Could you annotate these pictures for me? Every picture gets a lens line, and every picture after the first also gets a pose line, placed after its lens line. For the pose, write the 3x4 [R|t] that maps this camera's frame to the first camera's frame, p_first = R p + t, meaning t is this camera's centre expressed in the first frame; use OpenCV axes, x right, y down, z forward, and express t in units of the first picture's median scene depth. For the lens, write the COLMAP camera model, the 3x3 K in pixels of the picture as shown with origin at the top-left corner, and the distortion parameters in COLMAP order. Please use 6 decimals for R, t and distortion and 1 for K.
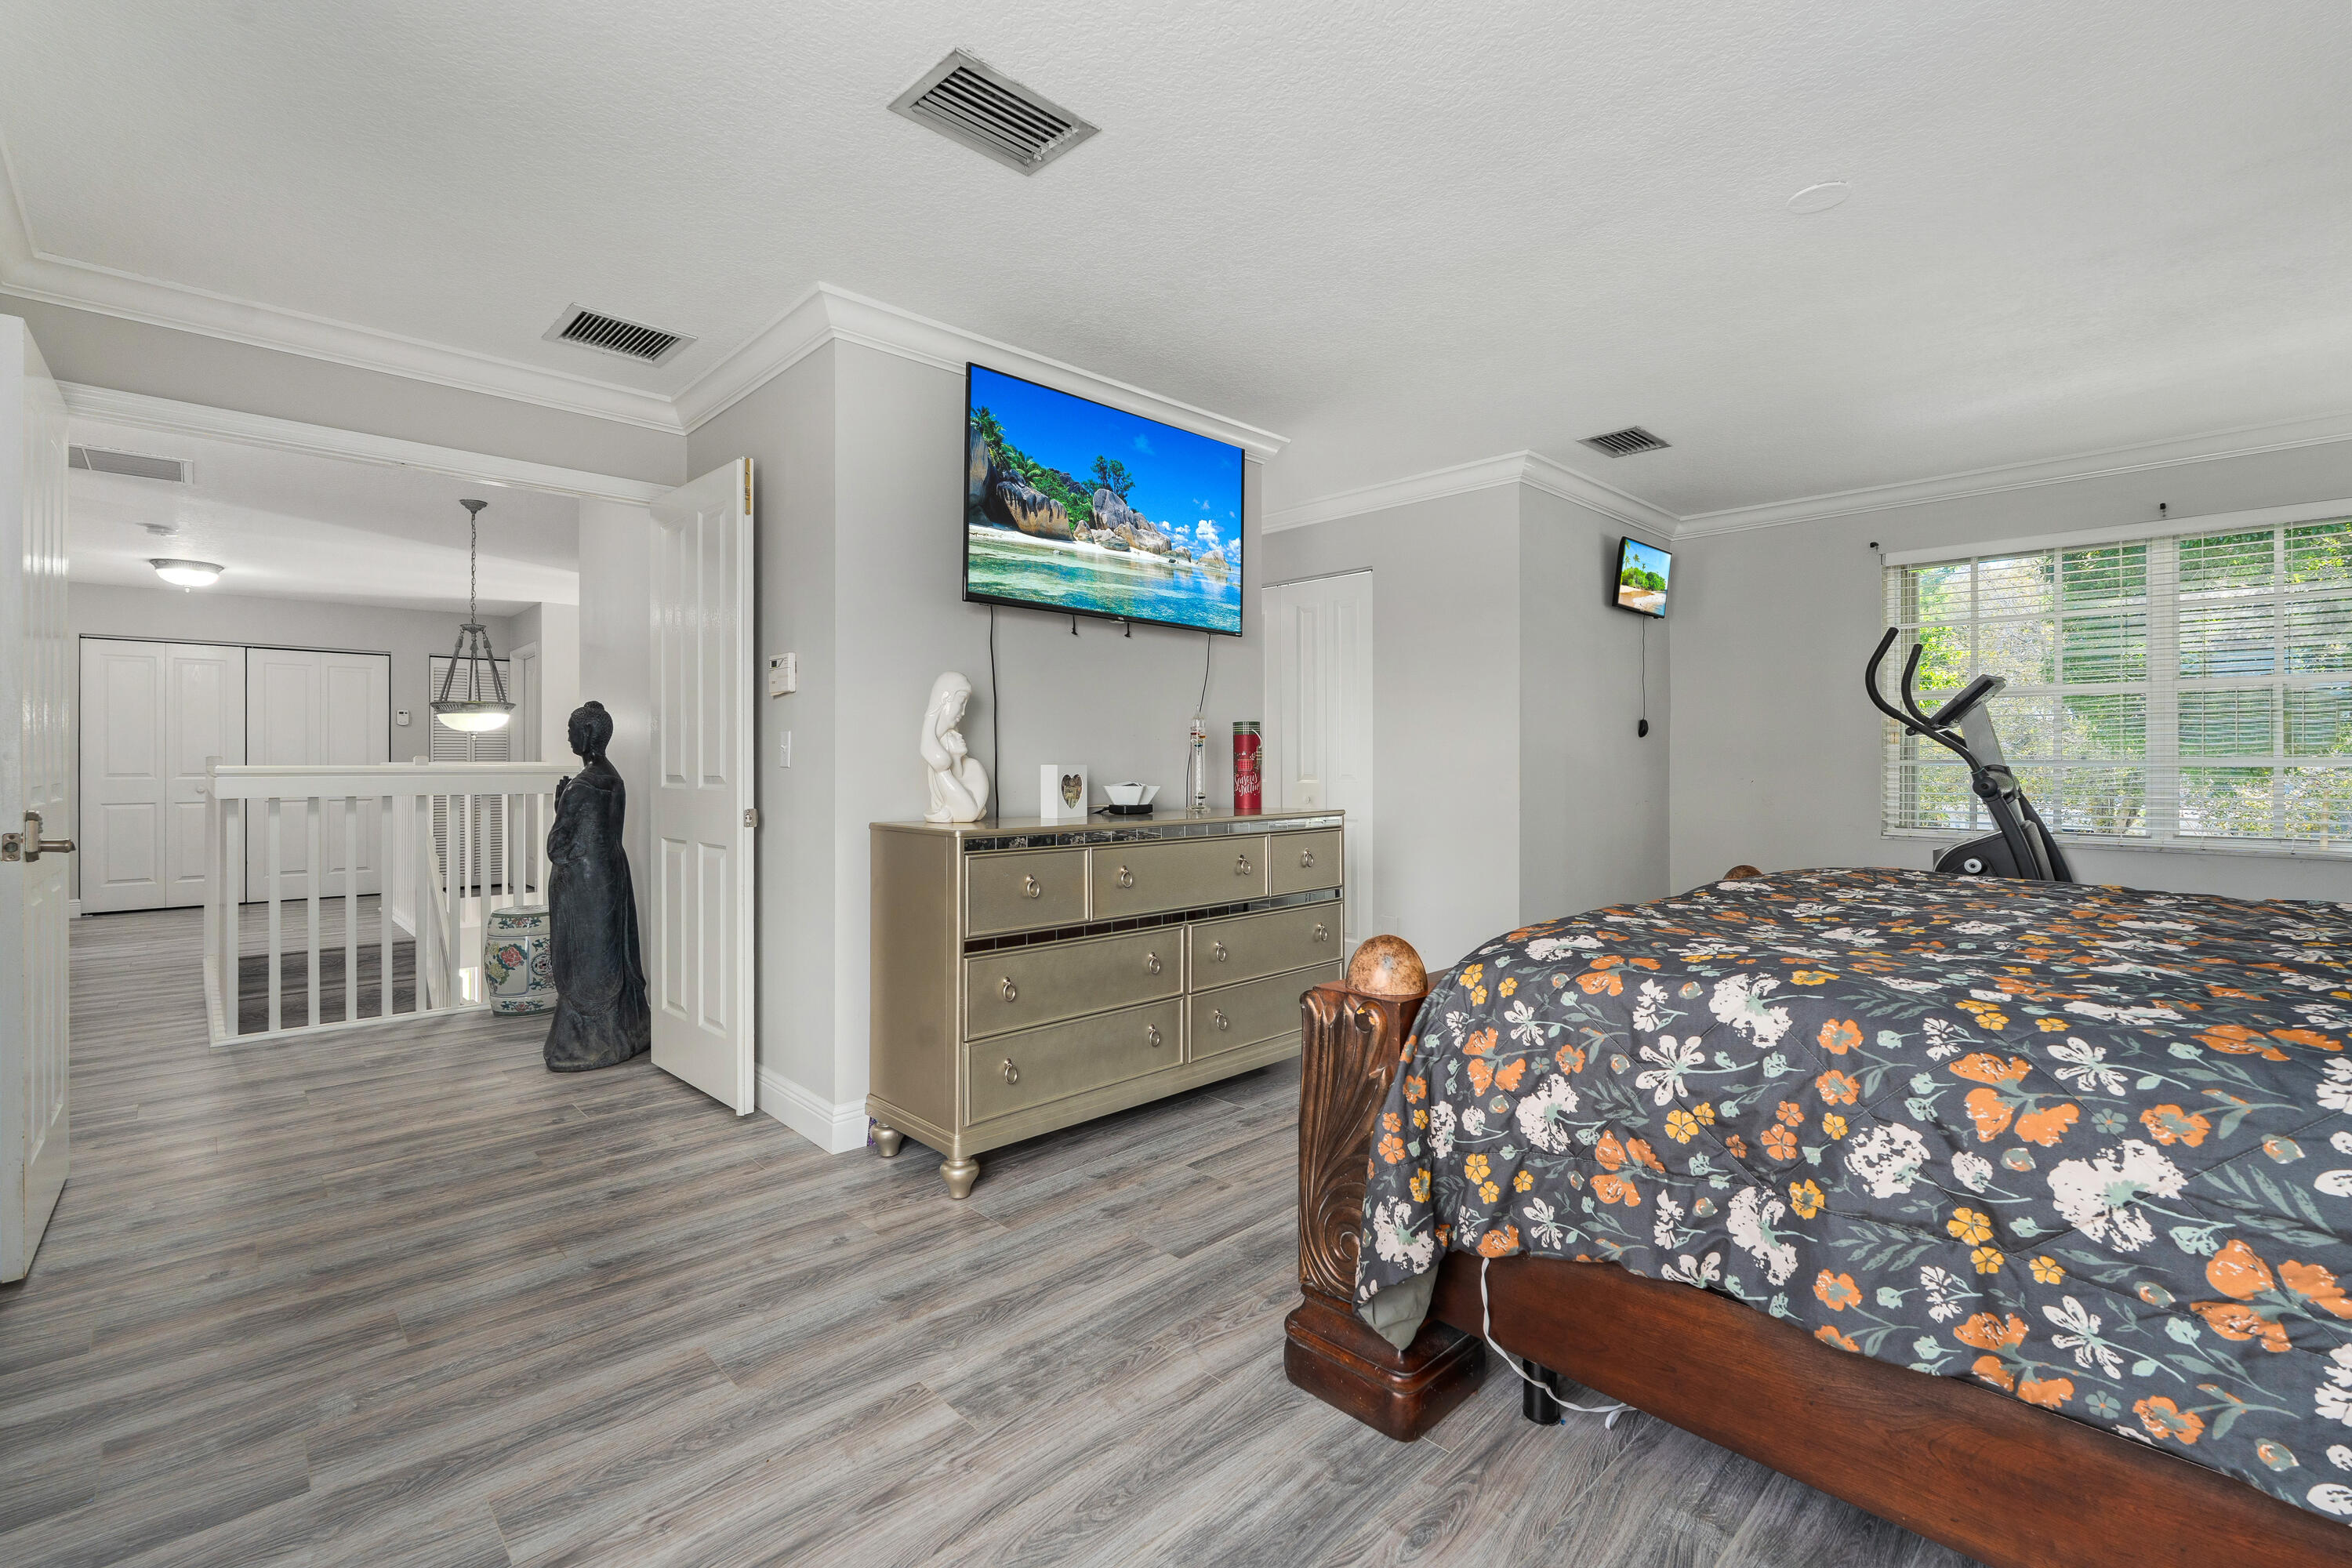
lens RADIAL K [[1056.5, 0, 1163.8], [0, 1056.5, 764.9], [0, 0, 1]] dist [-0.001876, 0.000265]
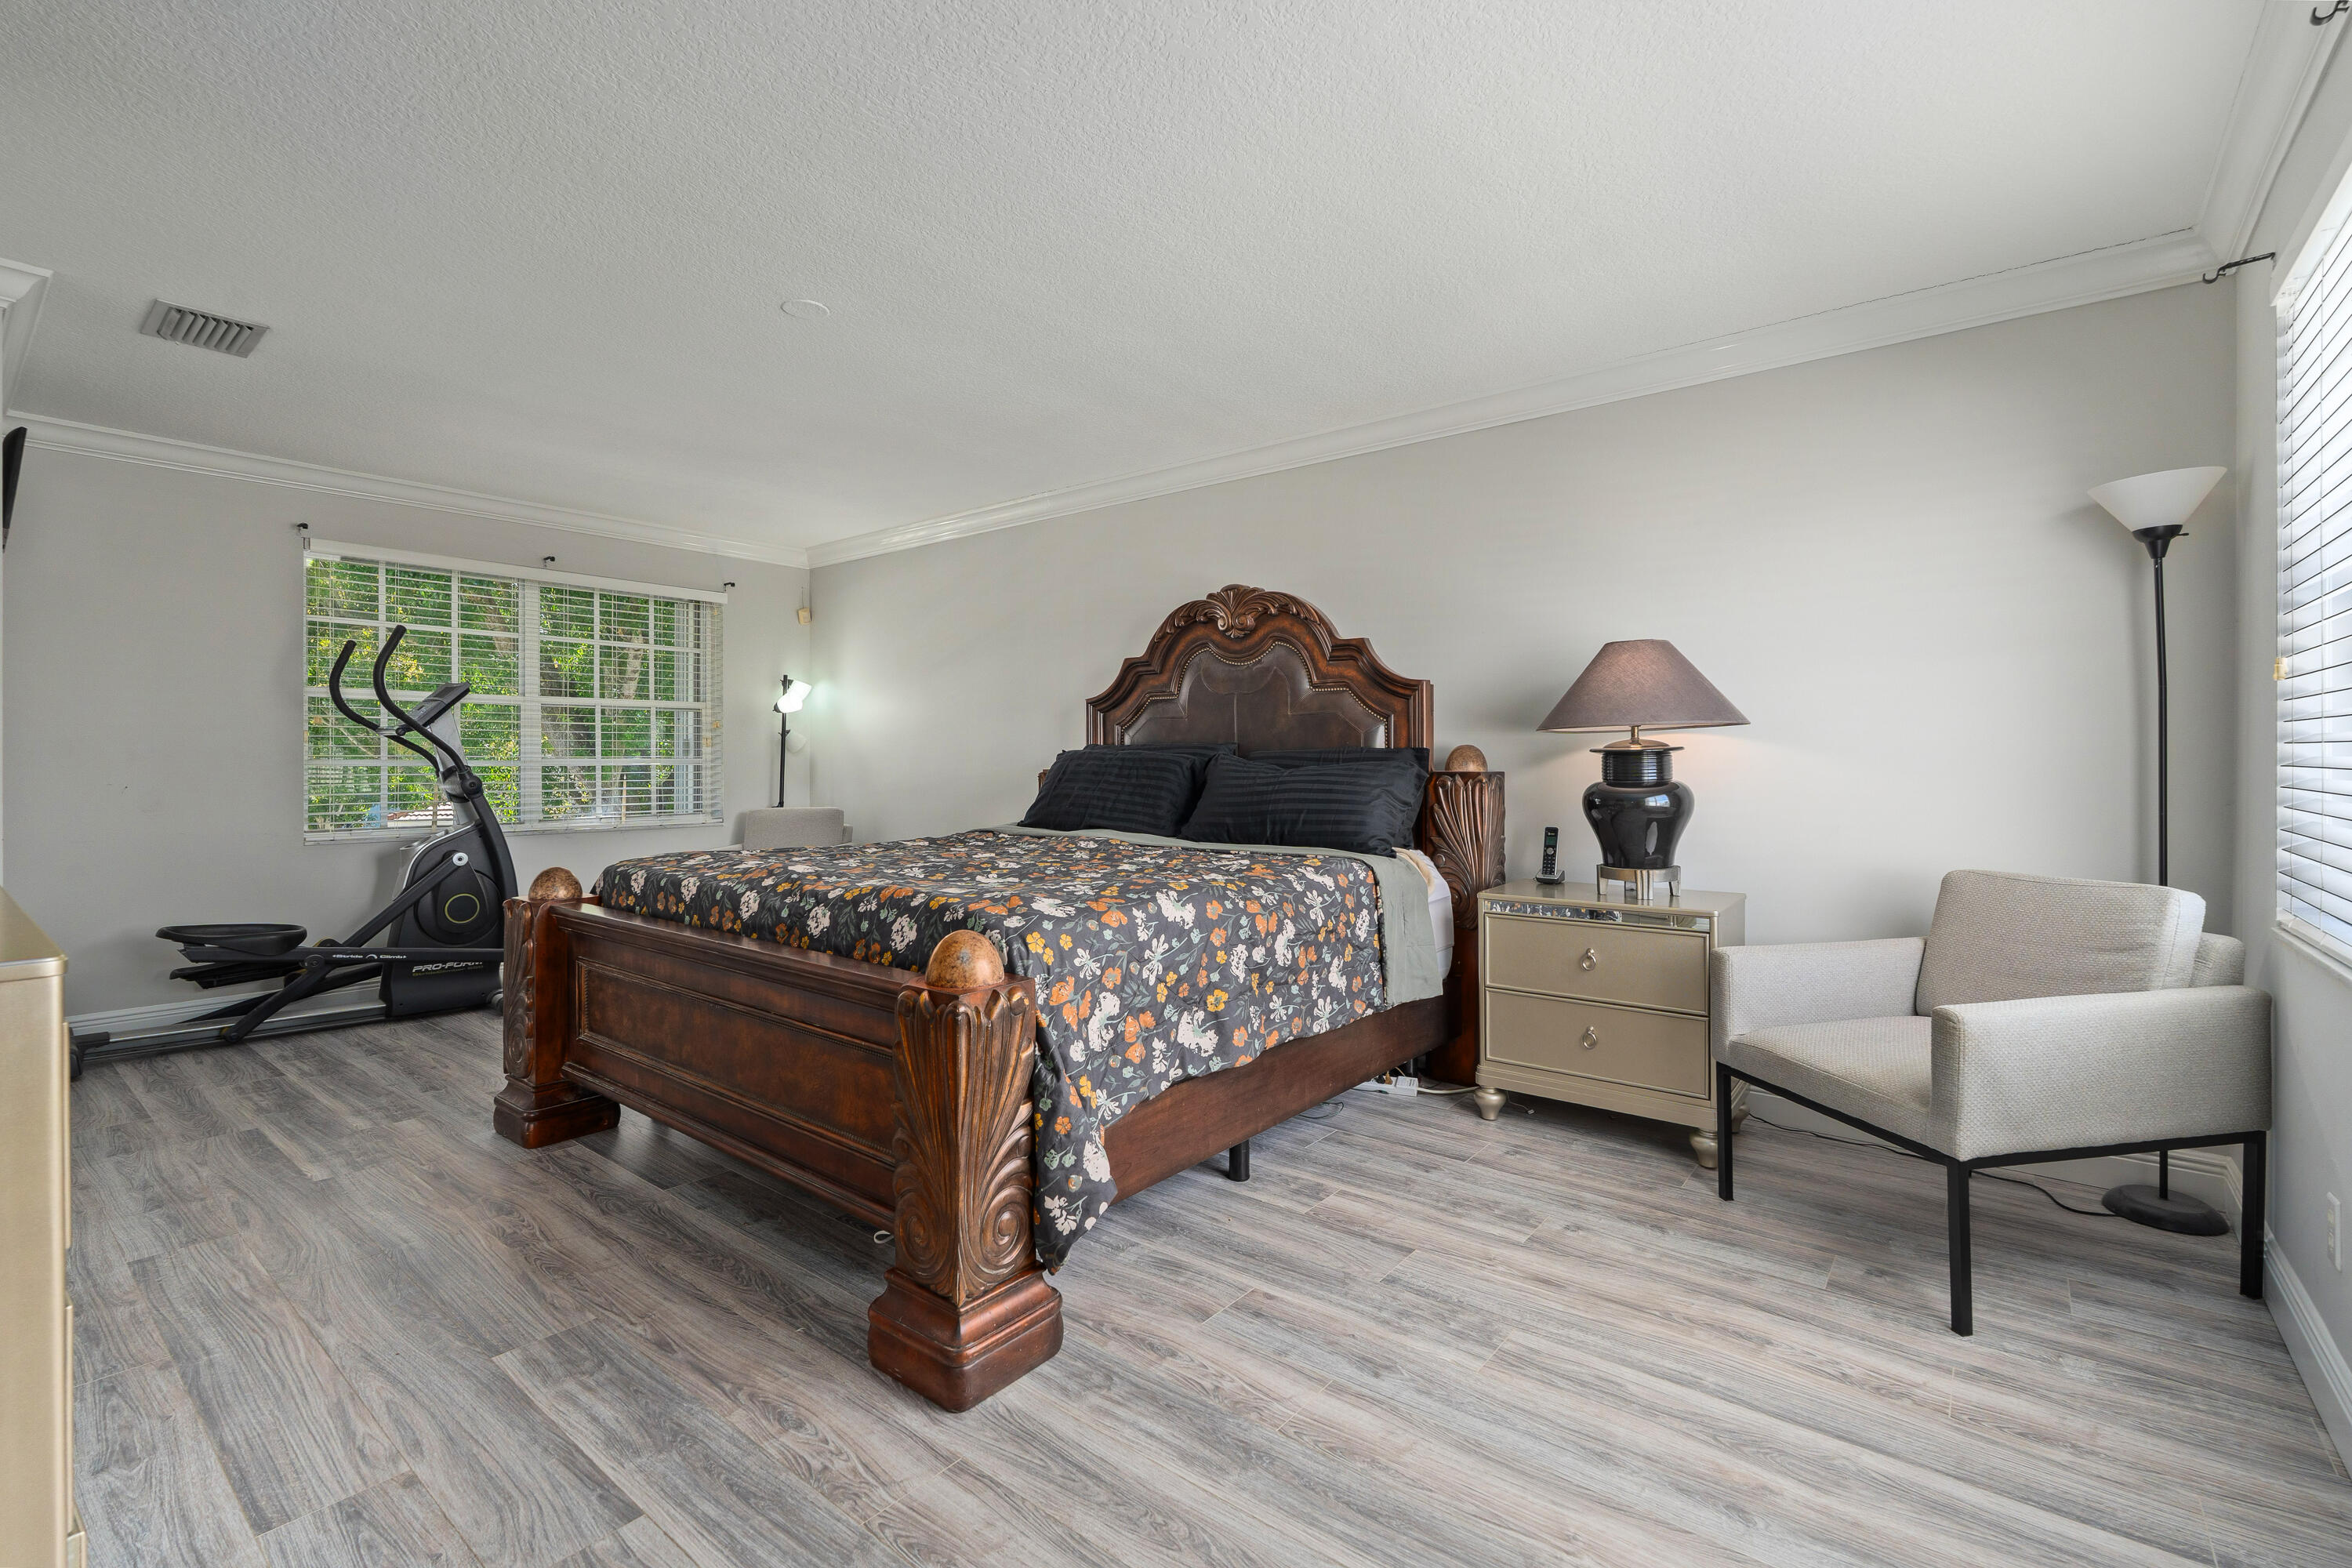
lens RADIAL K [[1041.9, 0, 1167.1], [0, 1041.9, 778.6], [0, 0, 1]] dist [-0.002921, 0.000440]
pose [[-0.140066, -0.017604, 0.989986, -1.034814], [0.001787, 0.999836, 0.018031, -0.007957], [-0.990141, 0.004294, -0.140012, 1.181328]]
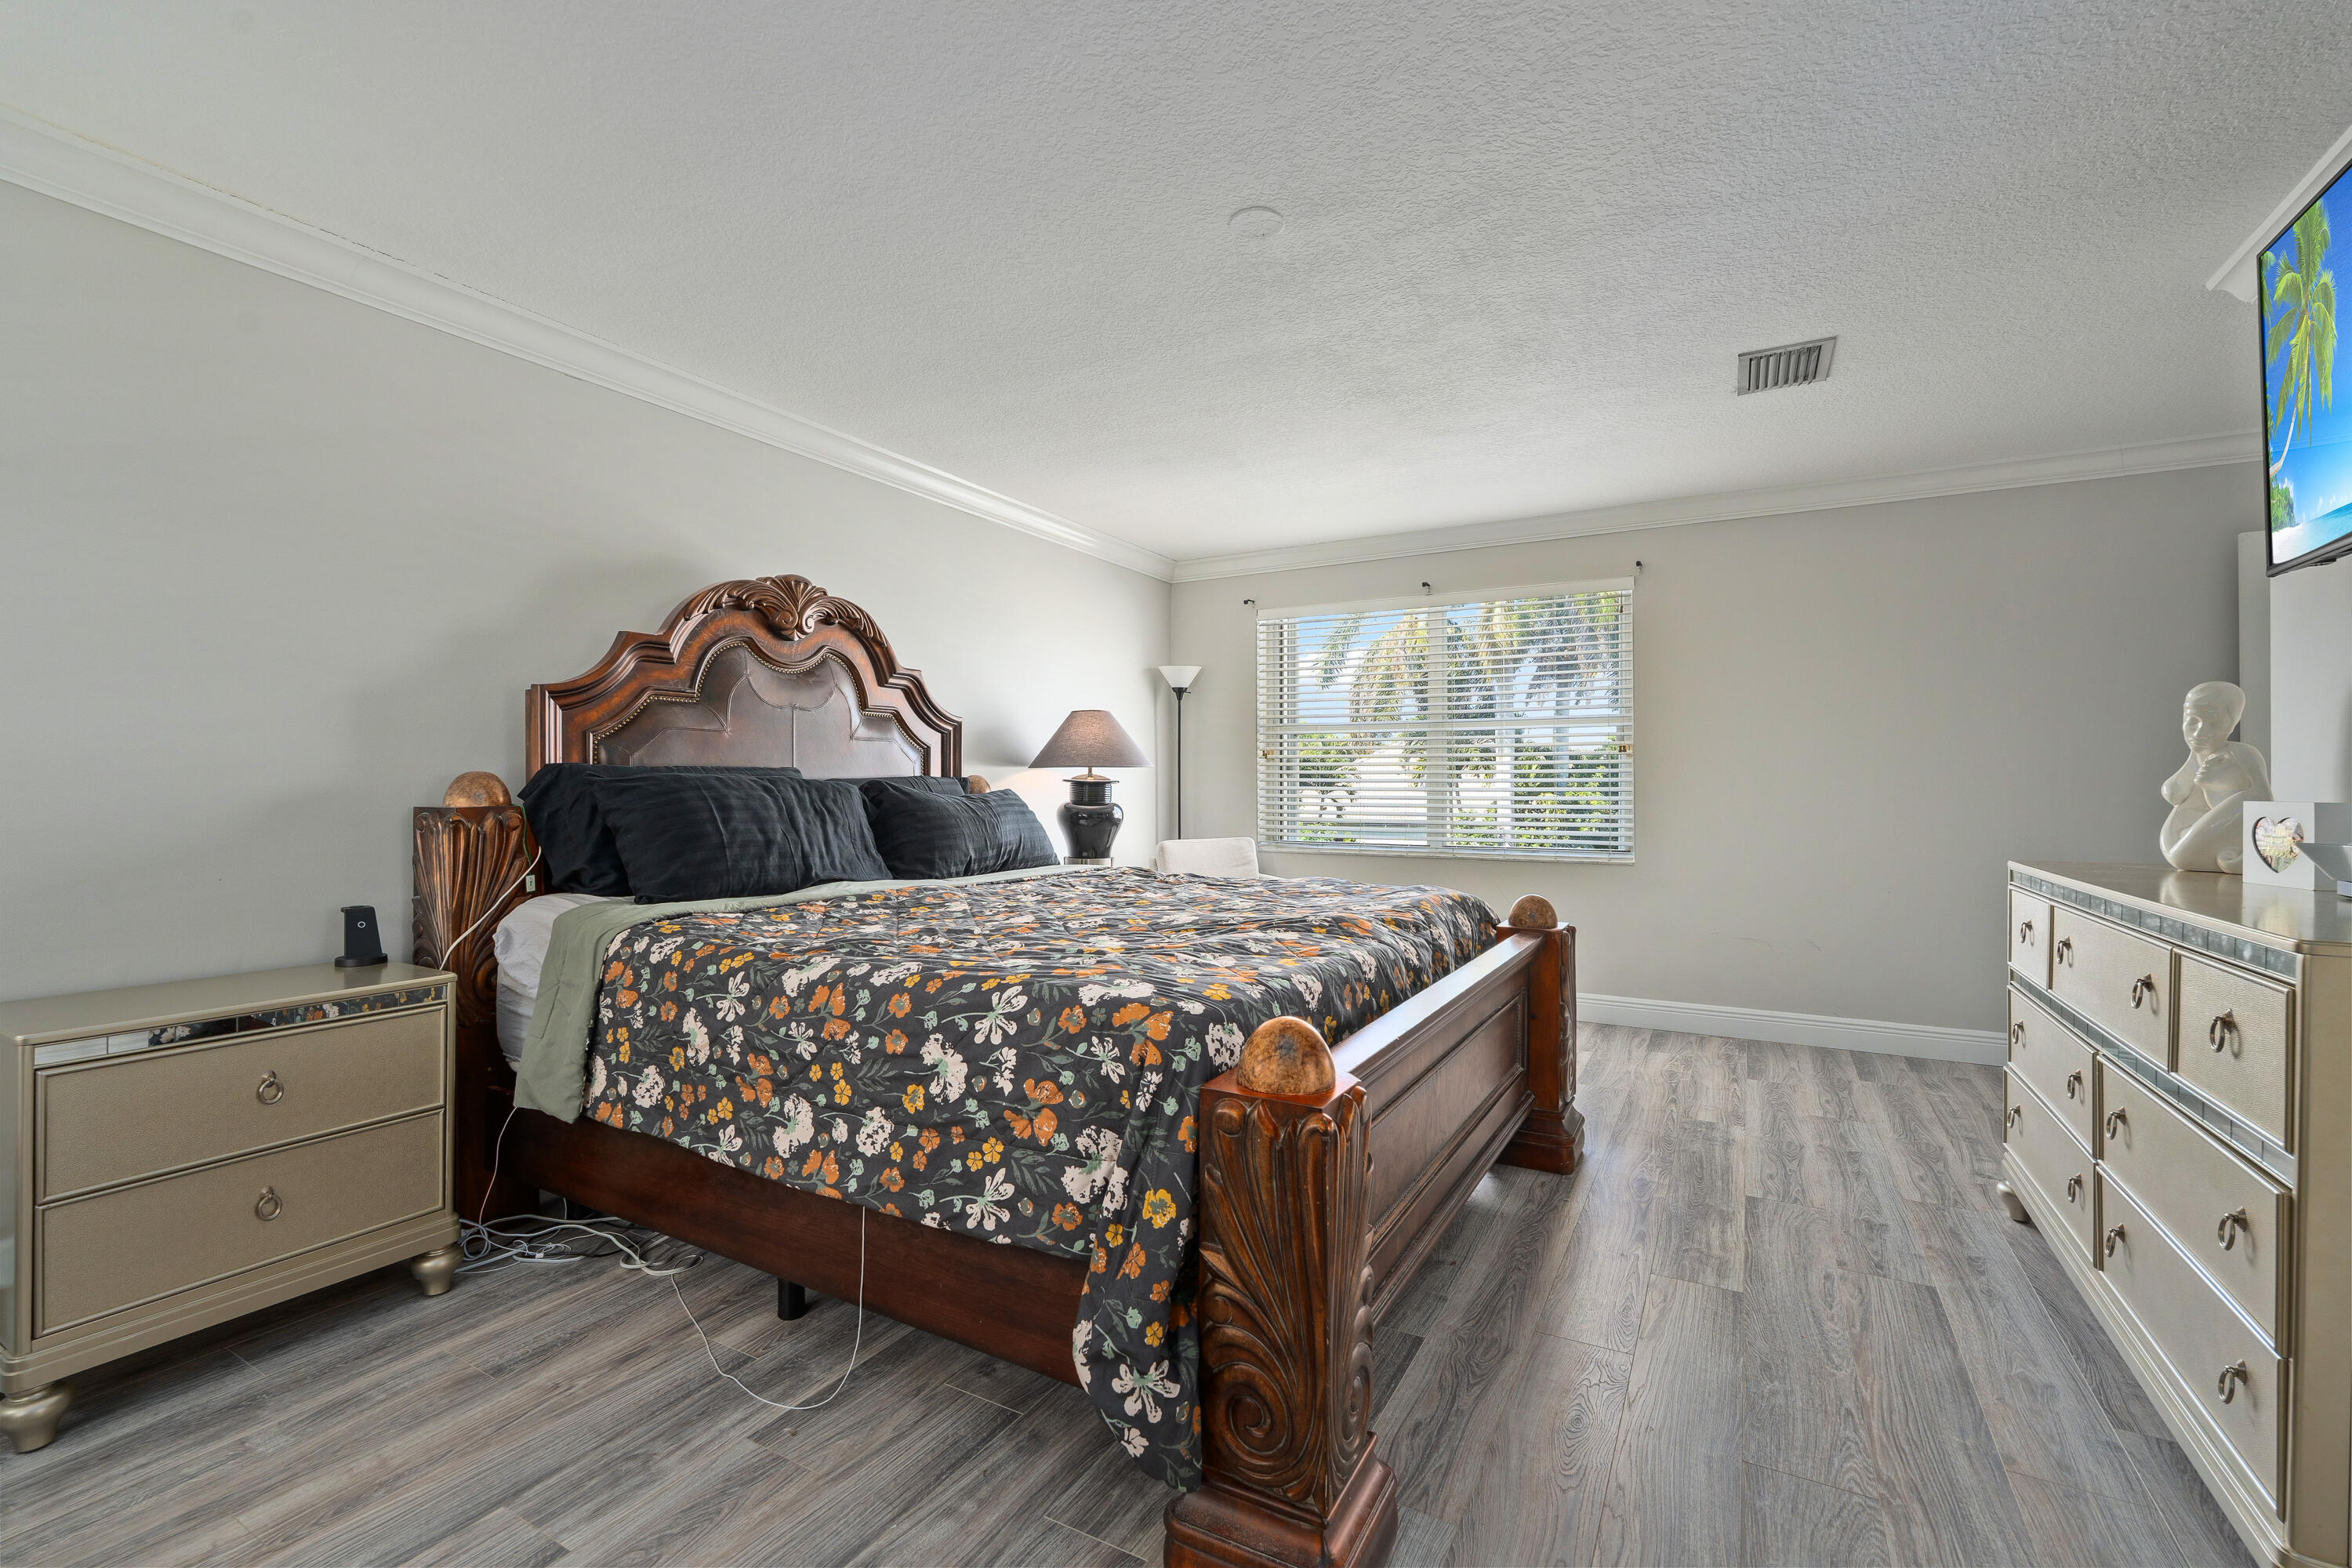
lens RADIAL K [[989.3, 0, 1238.7], [0, 989.3, 787.7], [0, 0, 1]] dist [-0.000649, 0.000095]
pose [[-0.943468, -0.007005, -0.331391, 1.467893], [-0.005826, 0.999973, -0.004550, 0.007048], [0.331413, -0.002362, -0.943483, 2.912000]]
